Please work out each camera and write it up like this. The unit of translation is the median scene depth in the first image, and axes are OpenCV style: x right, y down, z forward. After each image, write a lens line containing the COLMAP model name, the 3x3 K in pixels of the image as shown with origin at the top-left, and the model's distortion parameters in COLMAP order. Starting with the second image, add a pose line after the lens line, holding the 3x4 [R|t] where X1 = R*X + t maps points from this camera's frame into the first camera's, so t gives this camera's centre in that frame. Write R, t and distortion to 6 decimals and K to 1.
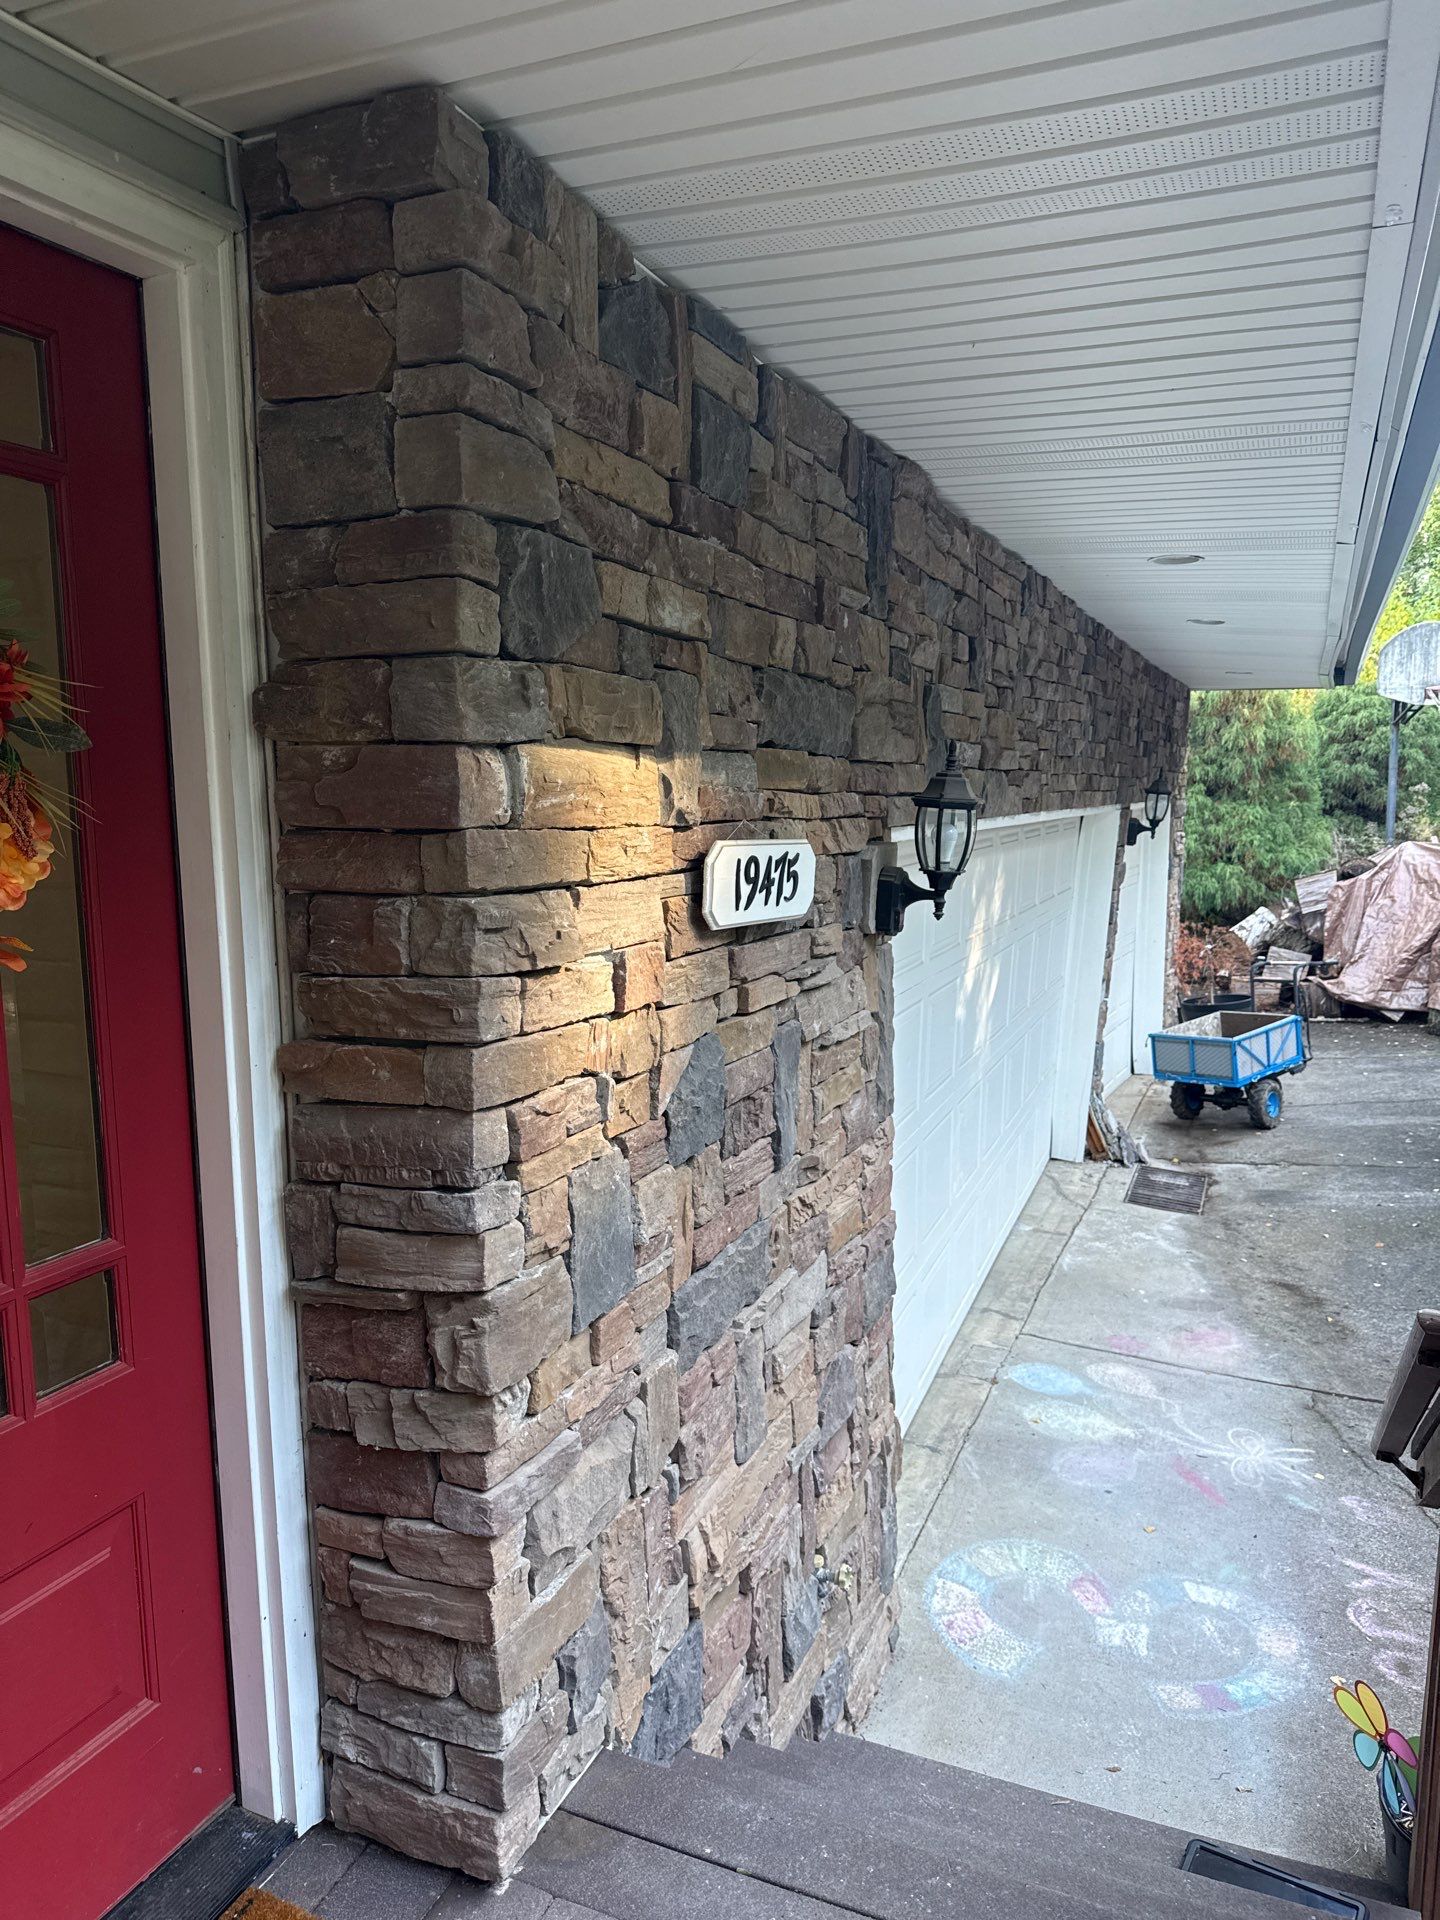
lens RADIAL K [[1357.5, 0, 720.0], [0, 1357.5, 960.0], [0, 0, 1]] dist [0.079589, -0.127275]
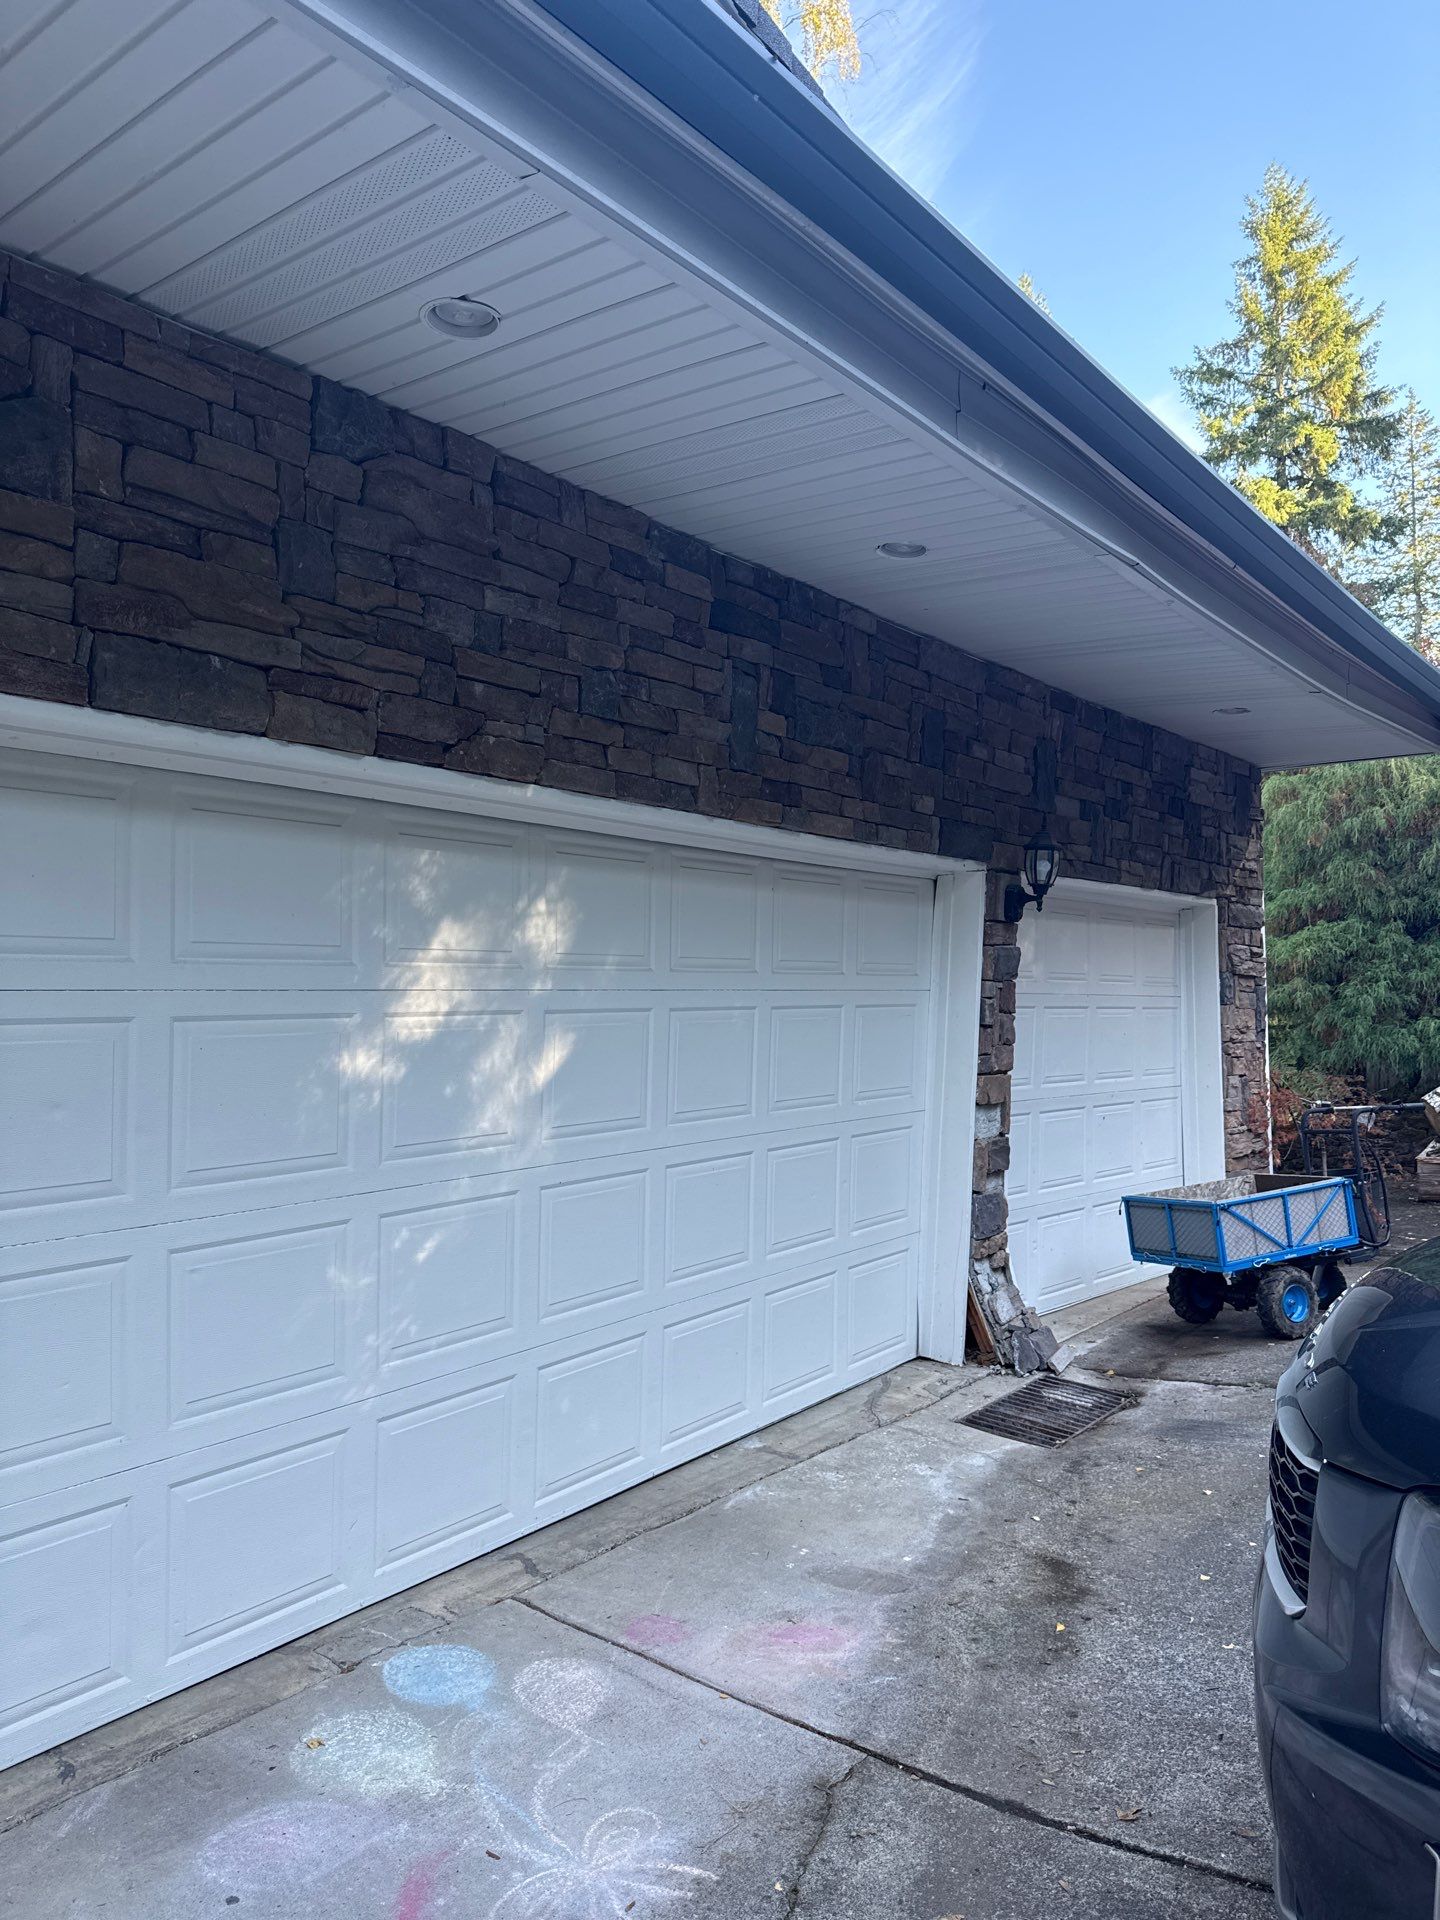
lens RADIAL K [[1365.1, 0, 724.1], [0, 1365.1, 954.9], [0, 0, 1]] dist [0.001503, -0.005496]
pose [[0.964739, -0.012455, -0.262913, 0.338764], [-0.030015, 0.987158, -0.156902, 0.053390], [0.261491, 0.159261, 0.951976, 0.263231]]
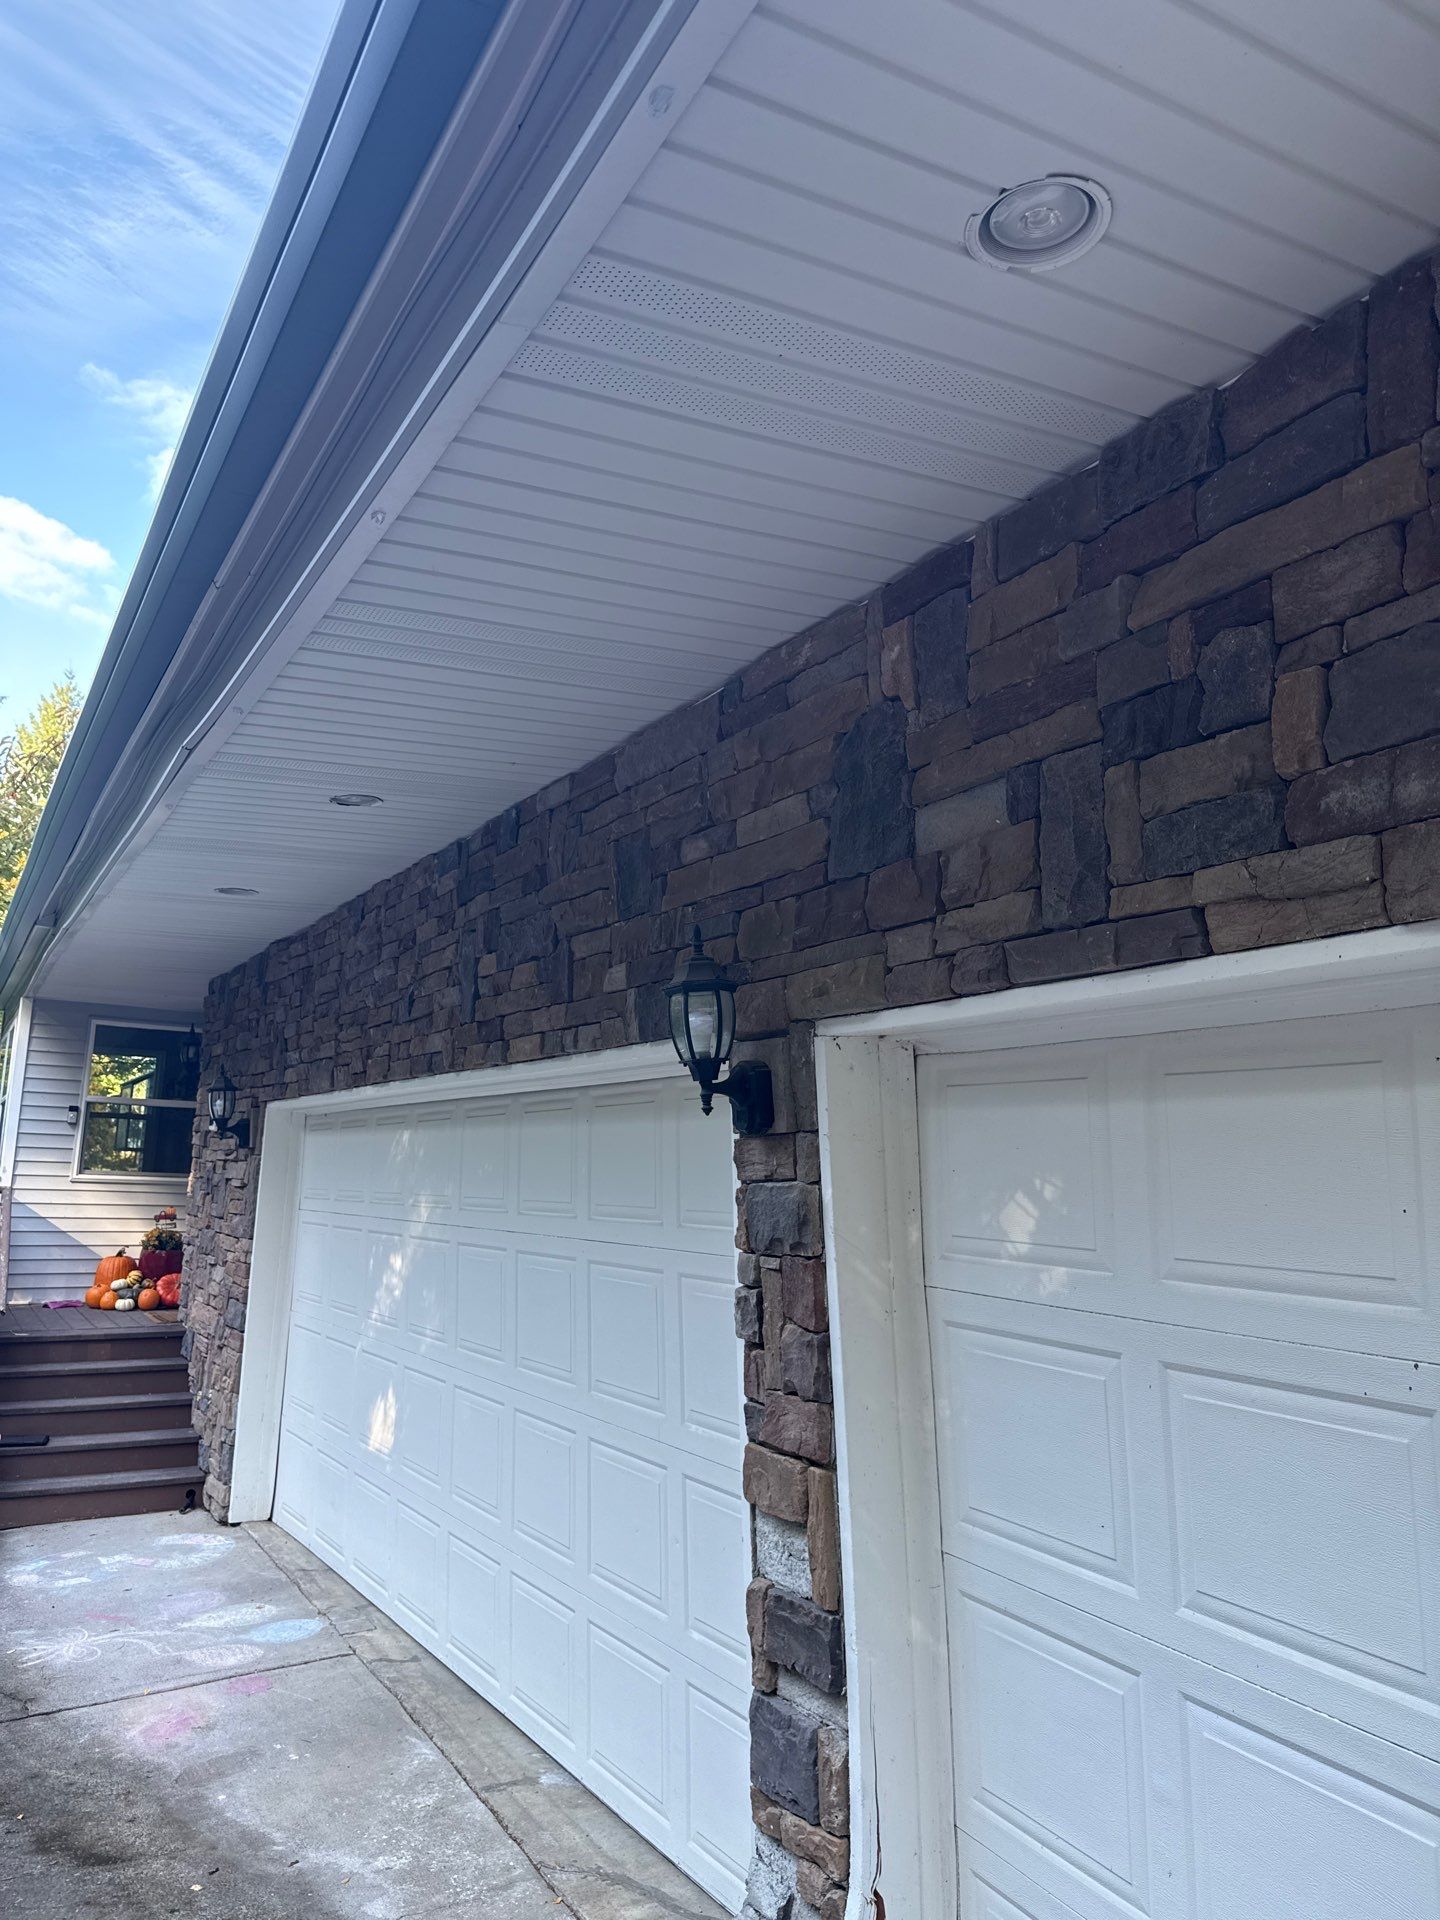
lens RADIAL K [[1365.1, 0, 724.1], [0, 1365.1, 954.9], [0, 0, 1]] dist [0.001503, -0.005496]
pose [[-0.598478, -0.143340, -0.788212, 0.598546], [-0.122188, 0.988685, -0.087021, -0.096538], [0.791766, 0.044229, -0.609221, 1.207453]]
